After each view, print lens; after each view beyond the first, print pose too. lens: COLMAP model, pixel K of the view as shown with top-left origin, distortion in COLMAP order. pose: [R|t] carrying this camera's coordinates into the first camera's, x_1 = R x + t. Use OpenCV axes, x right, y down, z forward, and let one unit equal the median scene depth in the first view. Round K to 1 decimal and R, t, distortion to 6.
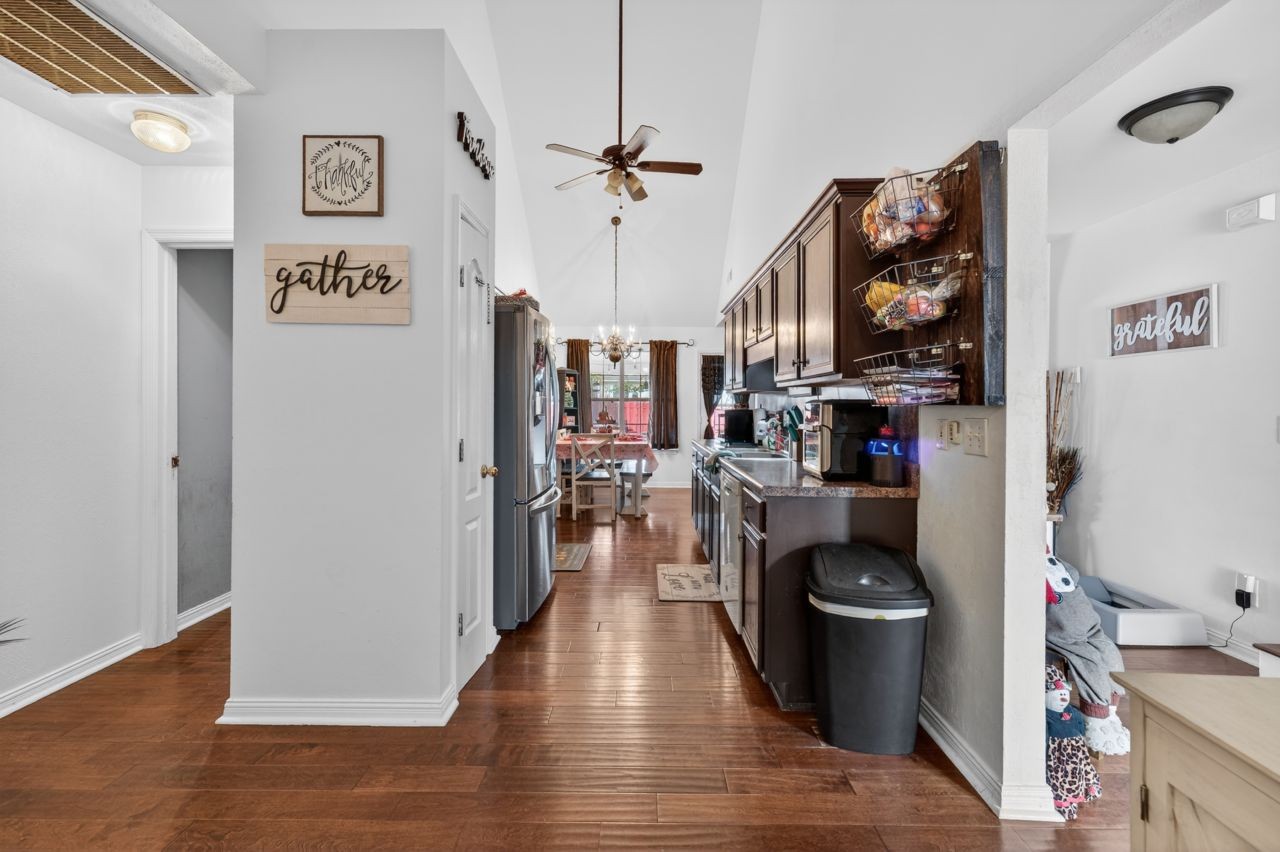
lens RADIAL K [[541.1, 0, 636.0], [0, 541.1, 406.5], [0, 0, 1]] dist [0.000944, -0.000071]
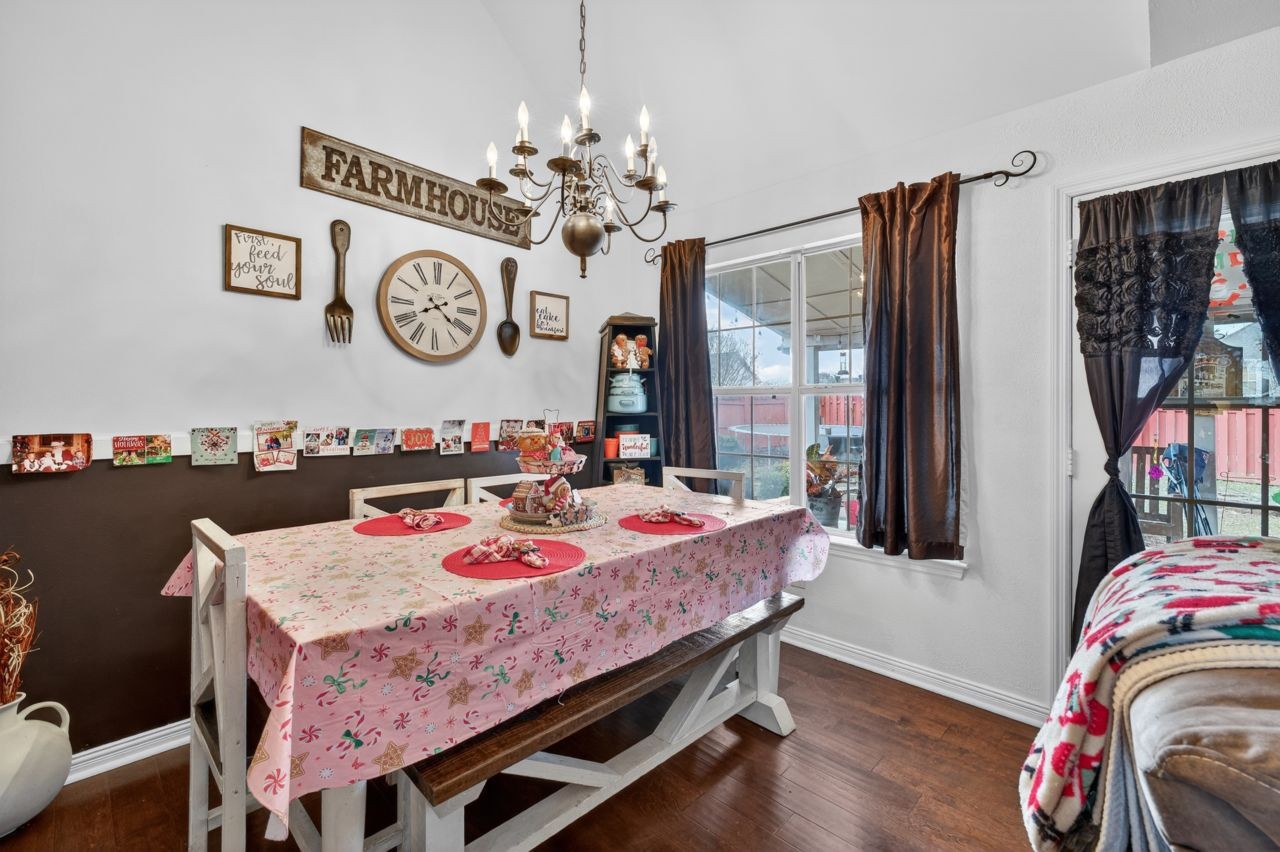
lens RADIAL K [[541.1, 0, 636.0], [0, 541.1, 406.5], [0, 0, 1]] dist [0.000944, -0.000071]
pose [[0.724154, -0.002402, -0.689634, 0.502338], [-0.000541, 0.999992, -0.004051, -0.001954], [0.689638, 0.003307, 0.724146, 2.339598]]
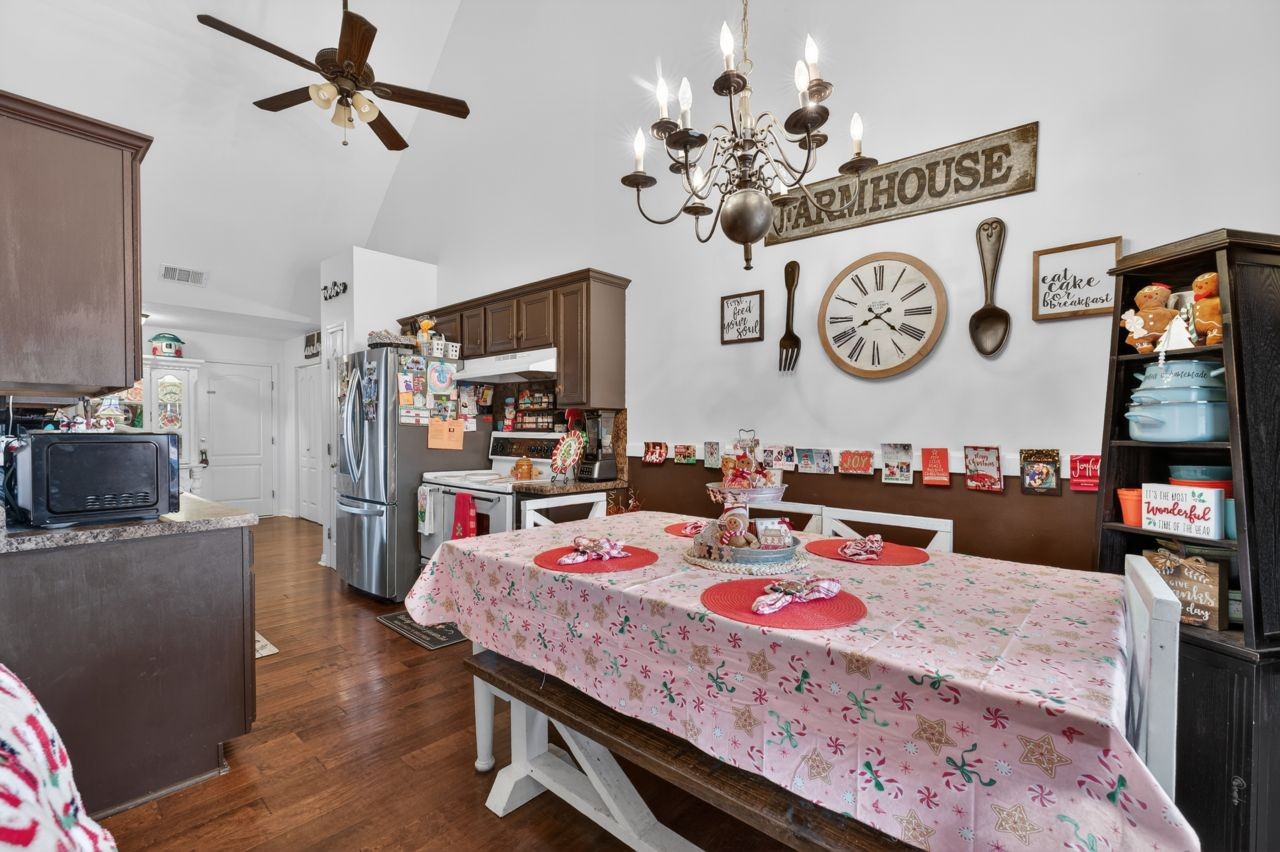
lens RADIAL K [[547.2, 0, 646.1], [0, 547.2, 436.7], [0, 0, 1]] dist [0.003431, 0.000047]
pose [[-0.635959, 0.007356, -0.771688, 0.486788], [-0.007572, 0.999847, 0.015771, -0.002462], [0.771686, 0.015873, -0.635806, 3.205017]]
